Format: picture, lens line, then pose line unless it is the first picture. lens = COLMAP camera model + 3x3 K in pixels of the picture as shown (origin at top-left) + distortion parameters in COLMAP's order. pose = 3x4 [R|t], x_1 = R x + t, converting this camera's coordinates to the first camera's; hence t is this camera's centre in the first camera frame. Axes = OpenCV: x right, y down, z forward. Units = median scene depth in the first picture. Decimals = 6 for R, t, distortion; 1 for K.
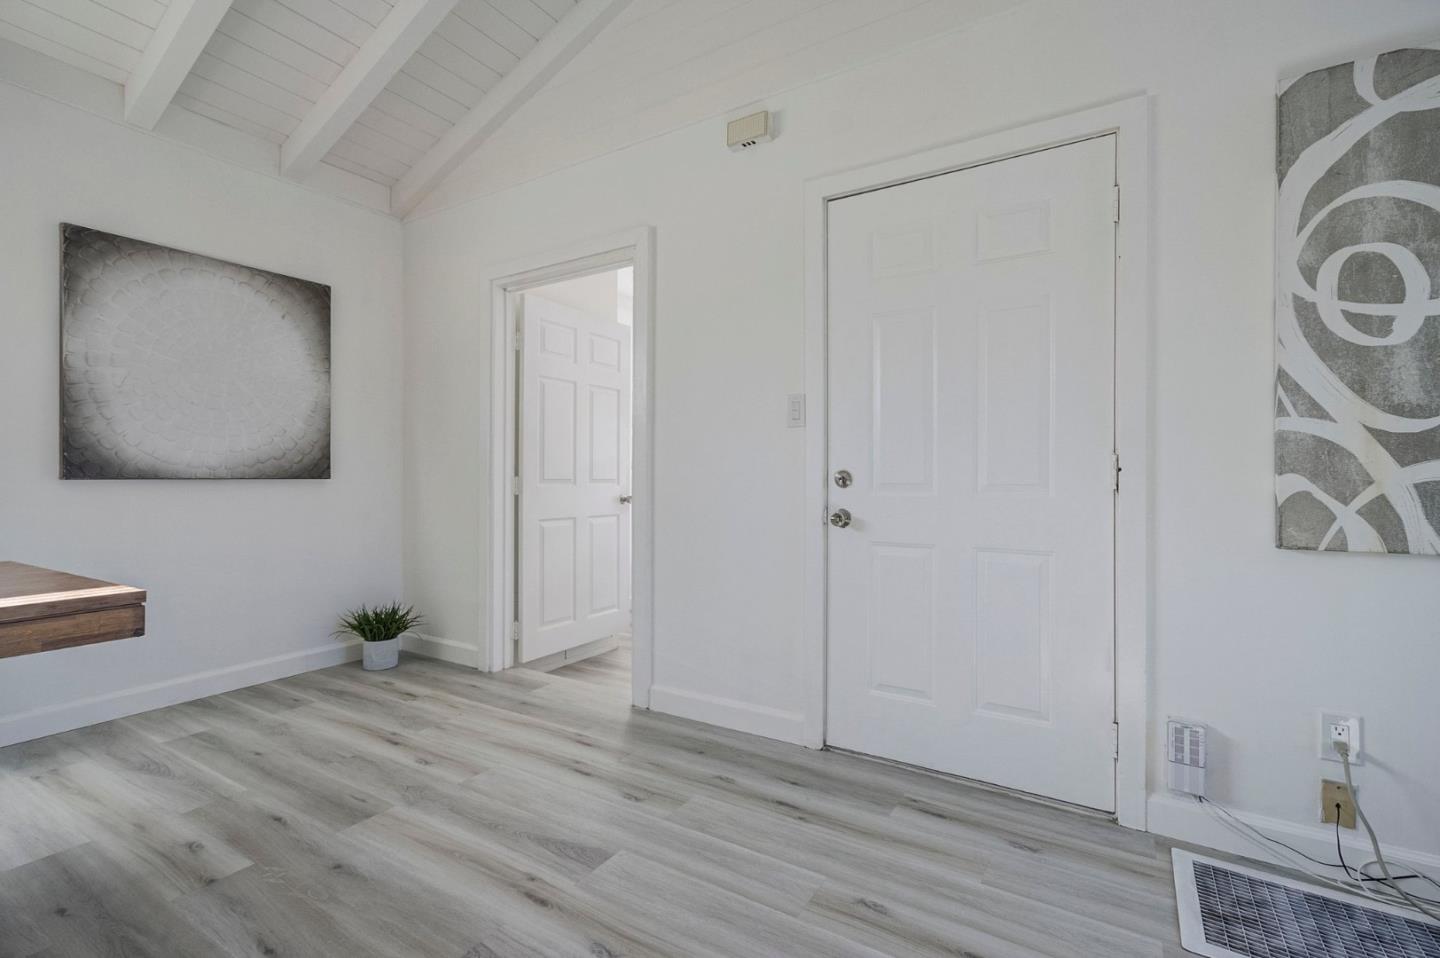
lens RADIAL K [[654.2, 0, 711.7], [0, 654.2, 478.6], [0, 0, 1]] dist [0.002625, 0.001925]
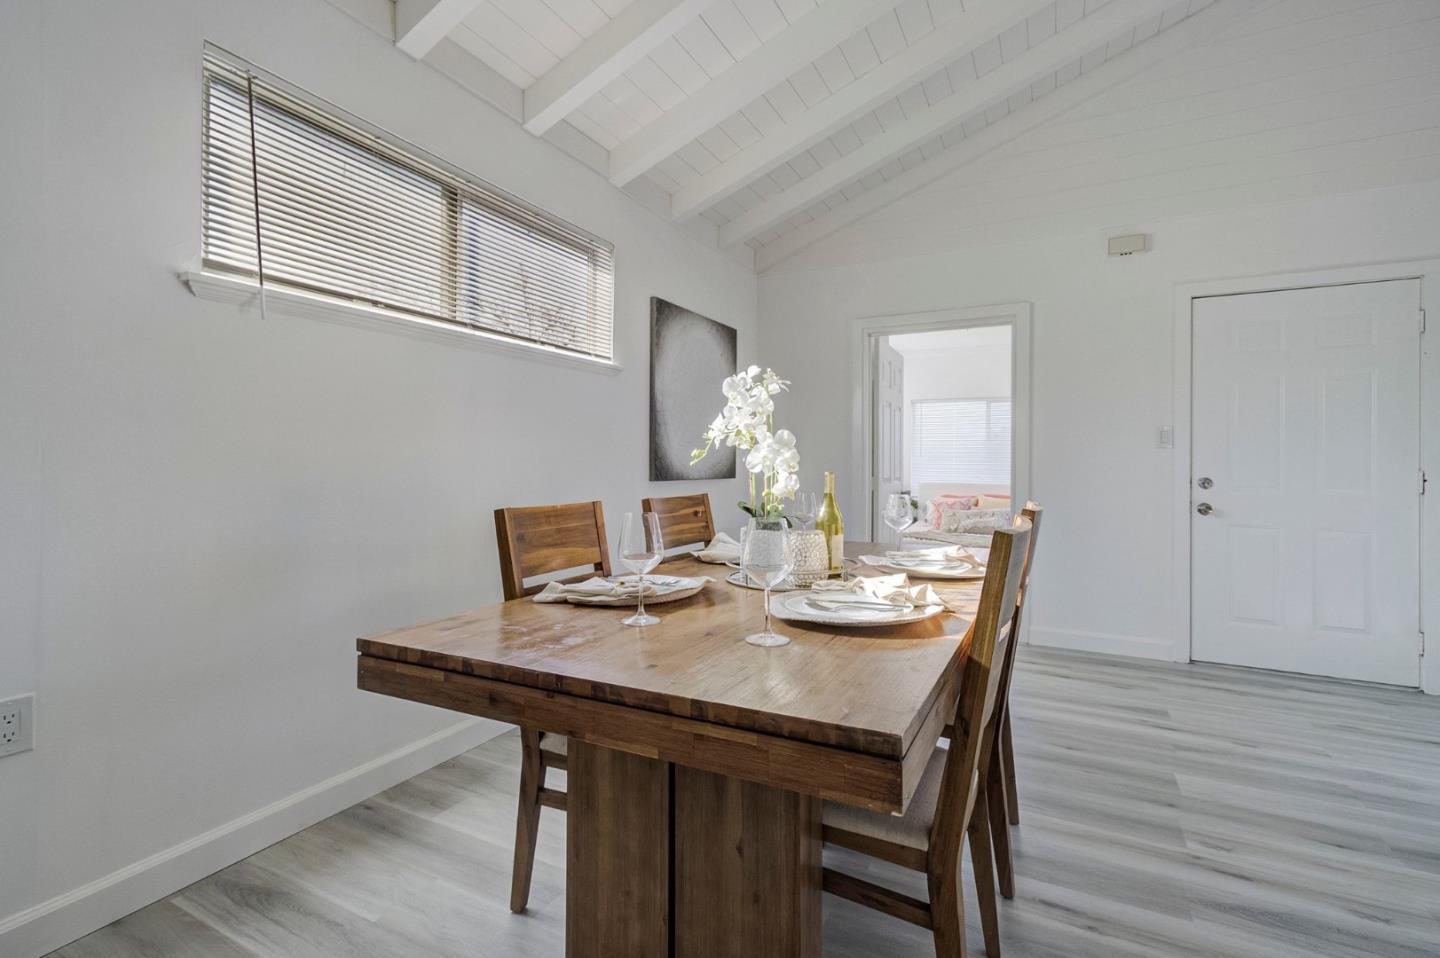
lens RADIAL K [[654.2, 0, 713.5], [0, 654.2, 464.0], [0, 0, 1]] dist [0.002625, 0.001925]
pose [[0.997390, 0.005181, 0.072021, -0.983995], [-0.005111, 0.999986, -0.001166, -0.033950], [-0.072026, 0.000795, 0.997402, -0.406358]]
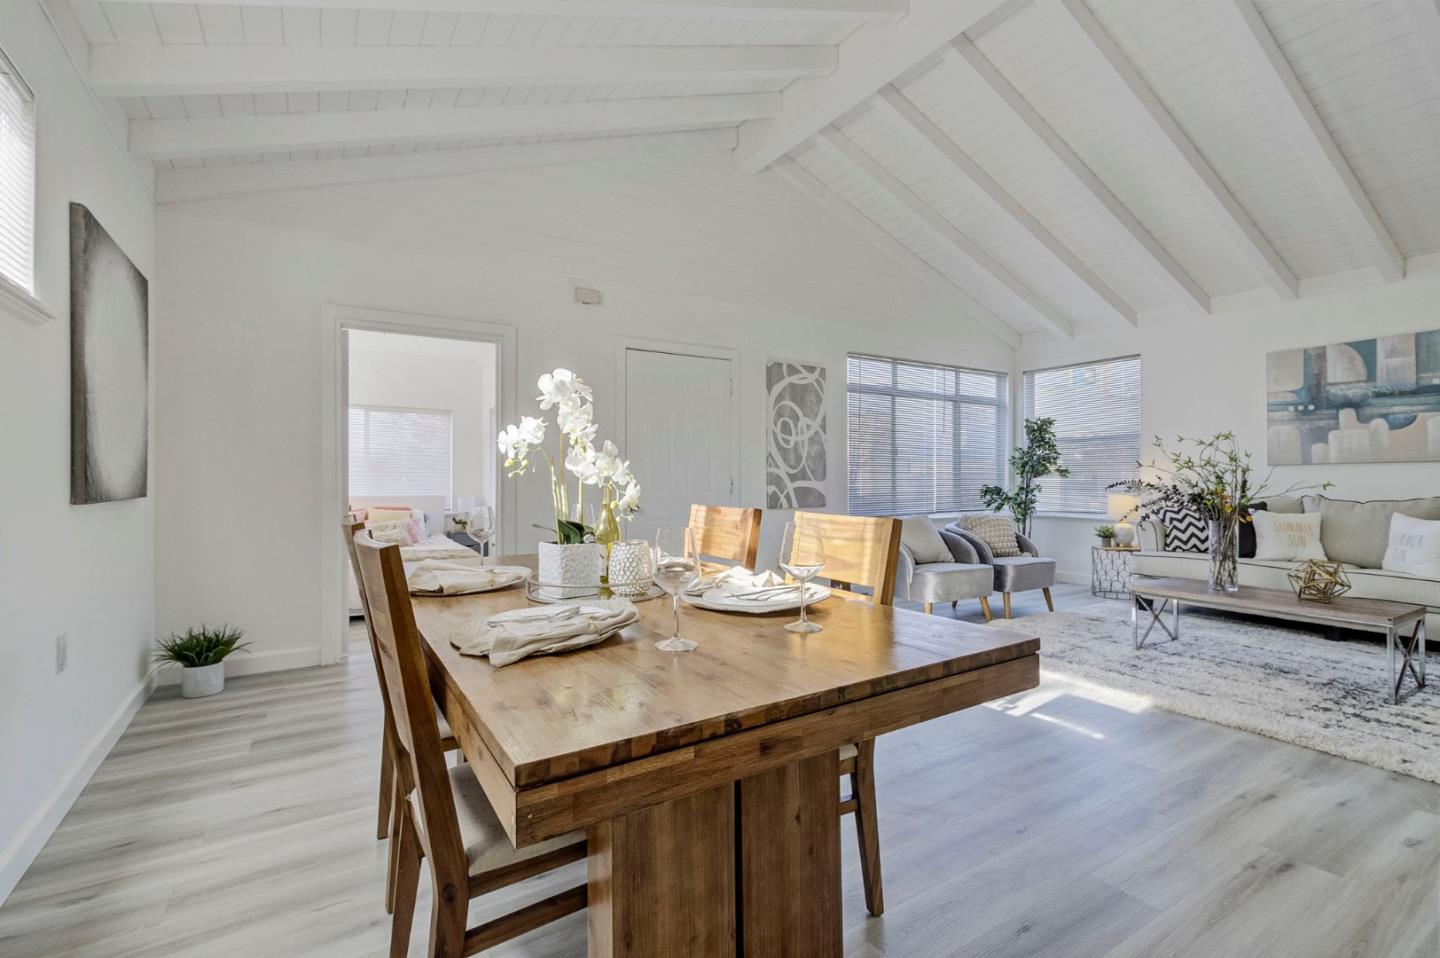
lens RADIAL K [[654.2, 0, 716.3], [0, 654.2, 476.7], [0, 0, 1]] dist [0.002625, 0.001925]
pose [[0.445443, -0.001288, 0.895309, -1.418212], [0.002631, 0.999997, 0.000129, -0.033562], [-0.895306, 0.002298, 0.445445, -0.124248]]
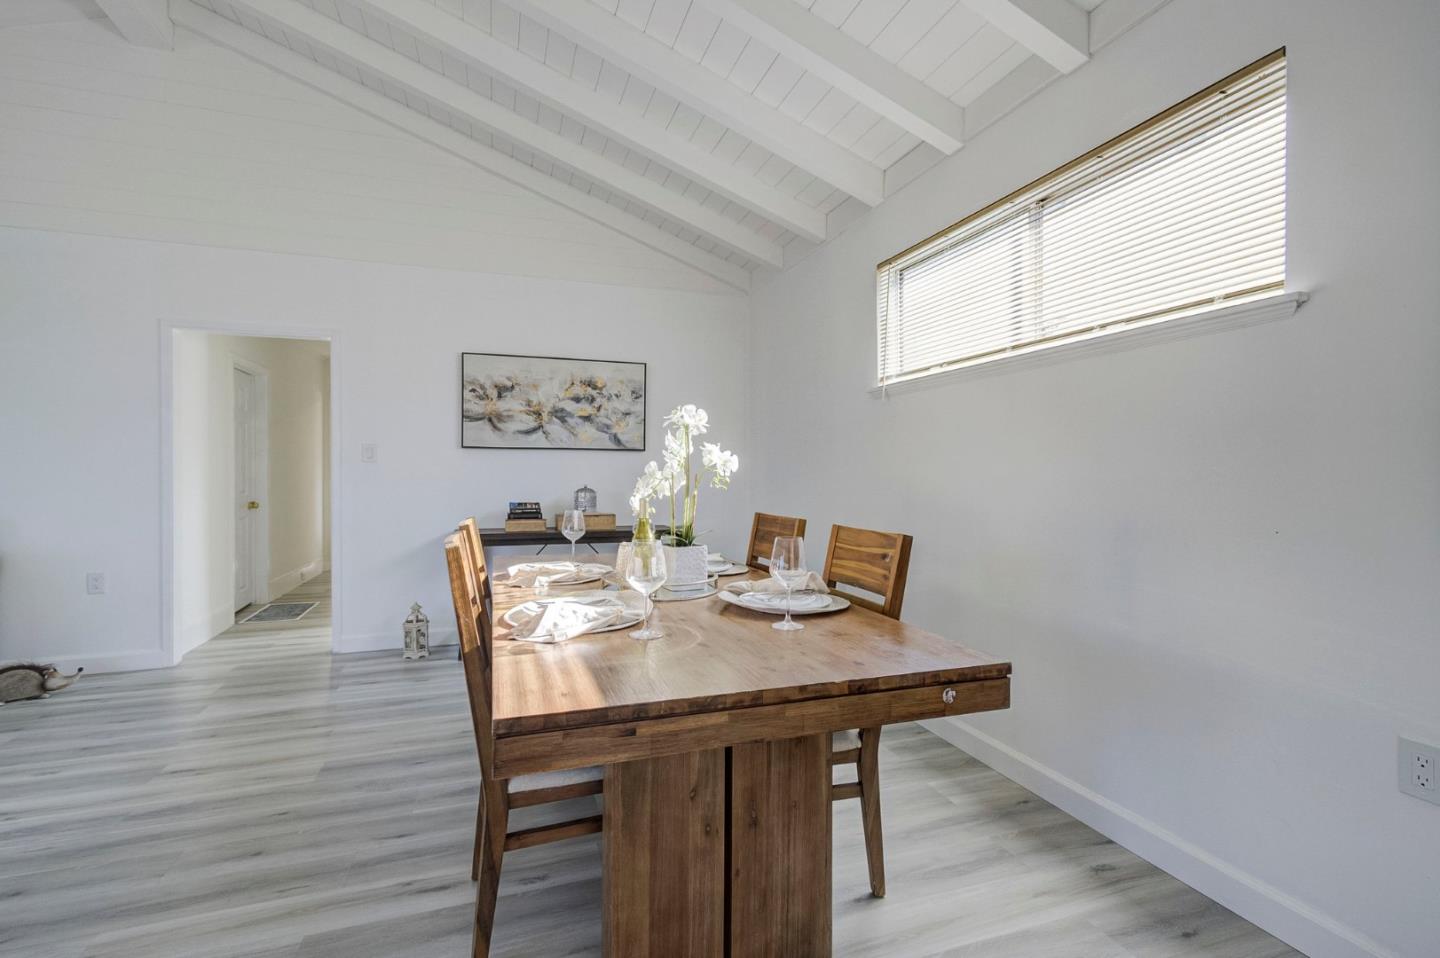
lens RADIAL K [[654.2, 0, 719.3], [0, 654.2, 477.8], [0, 0, 1]] dist [0.002625, 0.001925]
pose [[-0.631606, 0.006530, -0.775262, -0.249574], [-0.002603, 0.999941, 0.010543, -0.058483], [0.775285, 0.008677, -0.631552, 0.888033]]
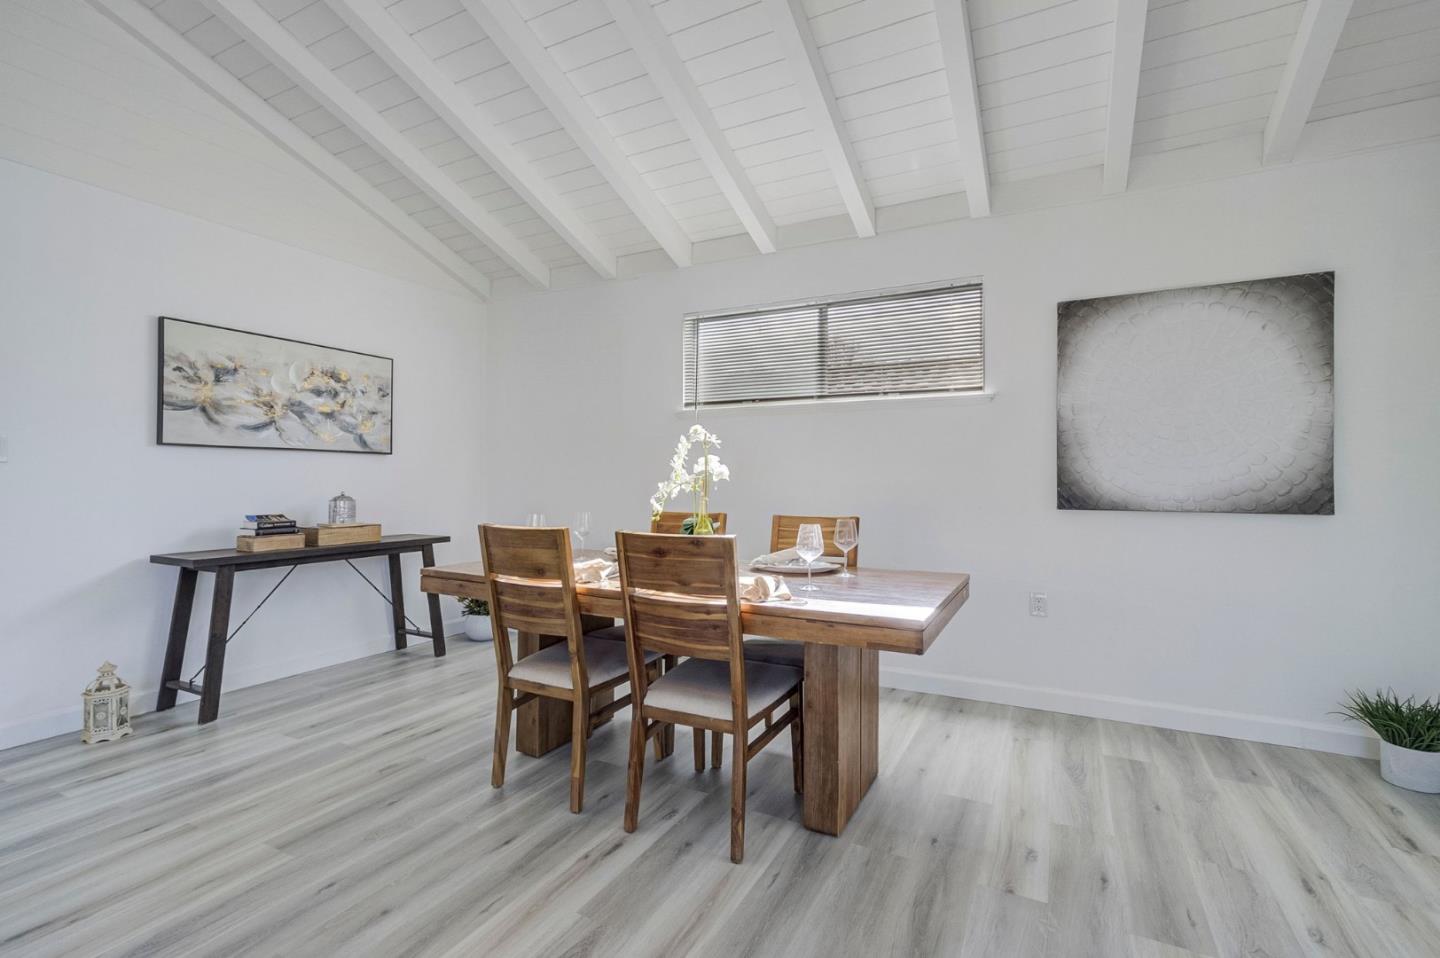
lens RADIAL K [[654.2, 0, 722.3], [0, 654.2, 478.5], [0, 0, 1]] dist [0.002625, 0.001925]
pose [[0.079249, 0.000198, -0.996855, 0.199404], [-0.003603, 0.999994, -0.000088, -0.055393], [0.996848, 0.003599, 0.079249, 0.273892]]
